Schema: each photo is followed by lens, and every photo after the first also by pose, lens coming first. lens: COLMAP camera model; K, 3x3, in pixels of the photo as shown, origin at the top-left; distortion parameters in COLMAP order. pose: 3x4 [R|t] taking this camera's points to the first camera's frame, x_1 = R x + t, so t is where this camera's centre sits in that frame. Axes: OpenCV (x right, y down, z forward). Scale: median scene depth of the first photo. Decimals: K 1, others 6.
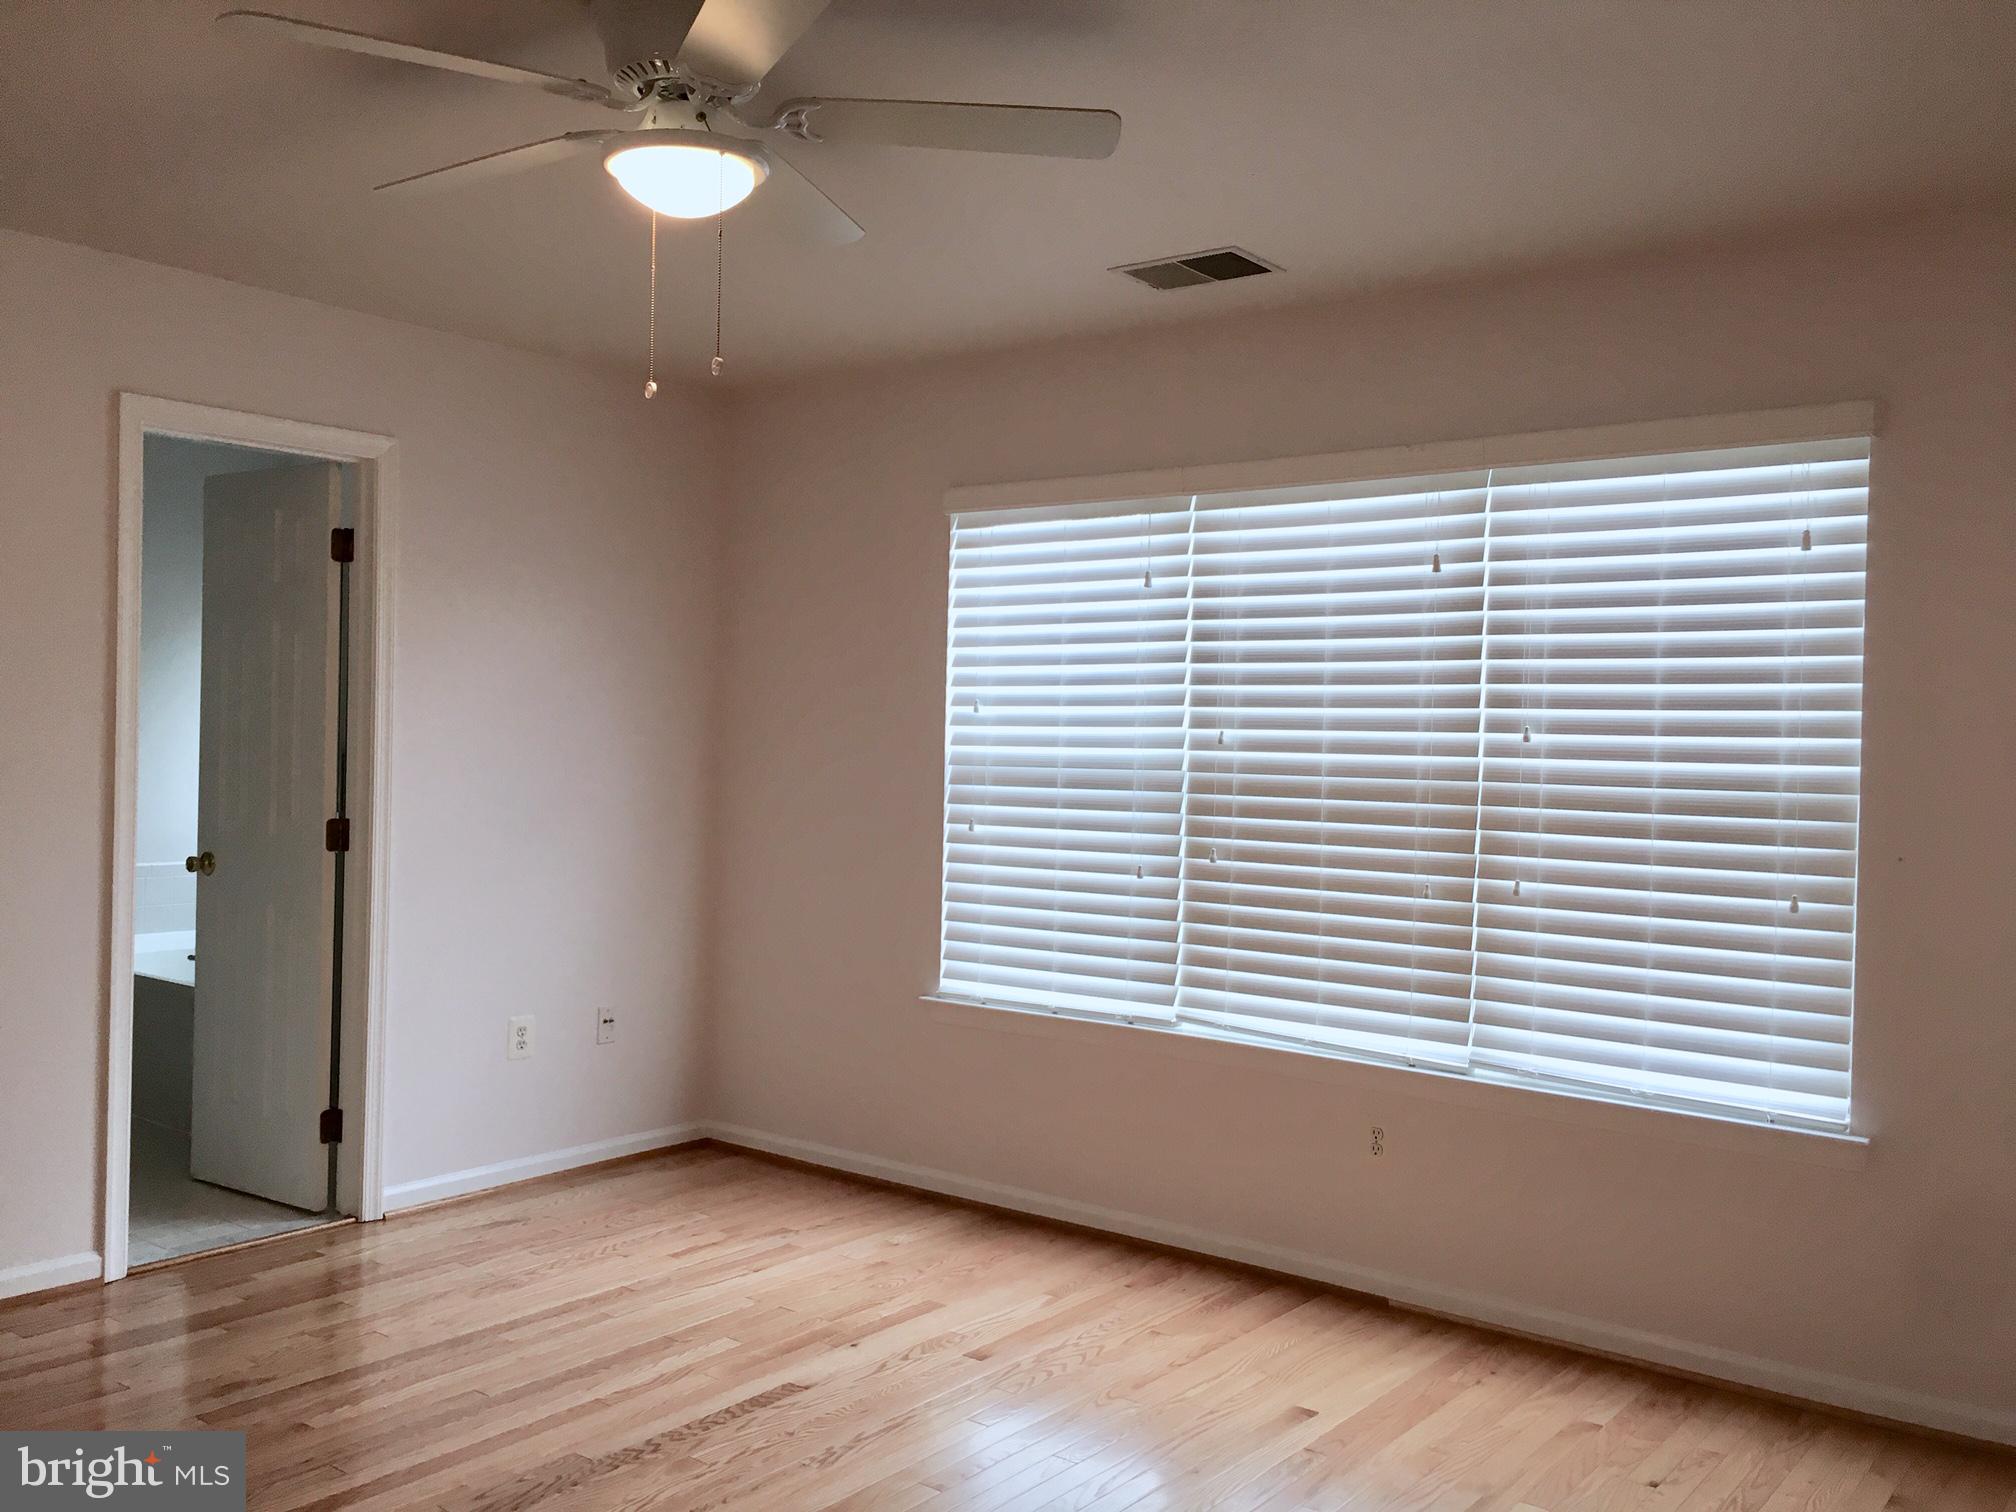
lens RADIAL K [[1710.7, 0, 1008.0], [0, 1710.7, 756.0], [0, 0, 1]] dist [0.028172, -0.002149]
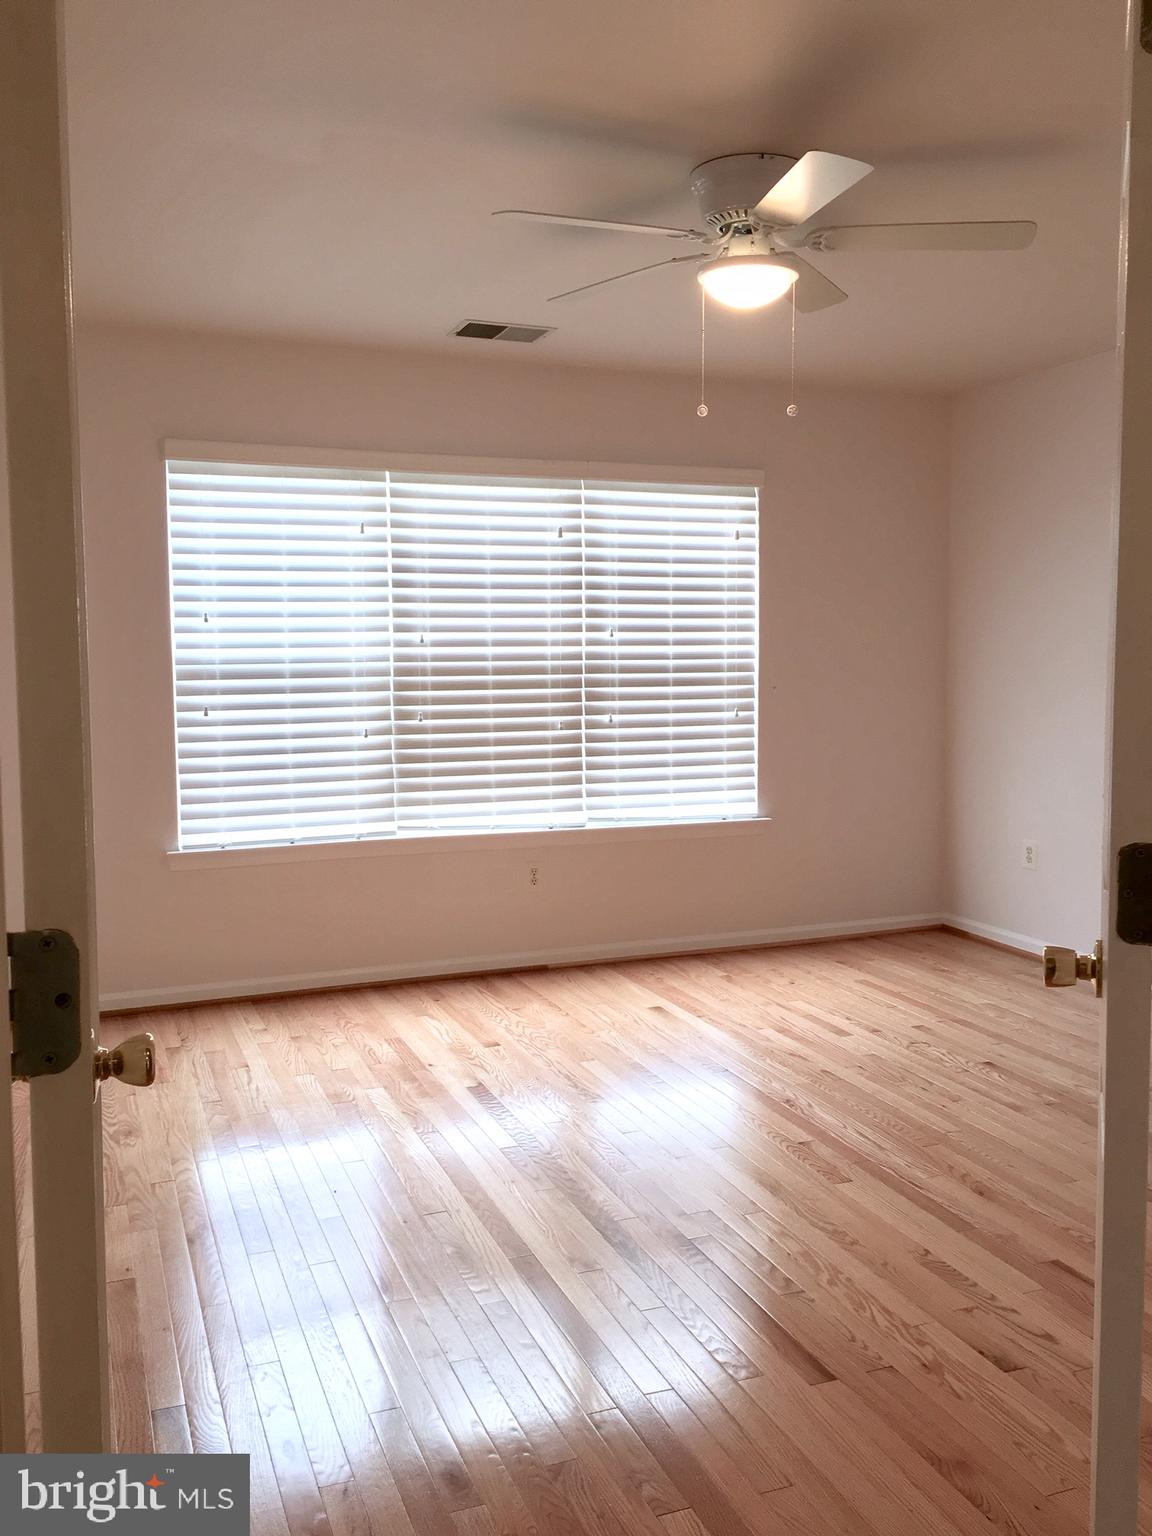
lens RADIAL K [[1303.4, 0, 576.0], [0, 1303.4, 768.0], [0, 0, 1]] dist [0.028172, -0.002149]
pose [[0.512206, -0.100933, 0.852911, -0.830078], [0.027806, 0.994499, 0.100990, -0.010081], [-0.858412, -0.028012, 0.512195, 0.304457]]
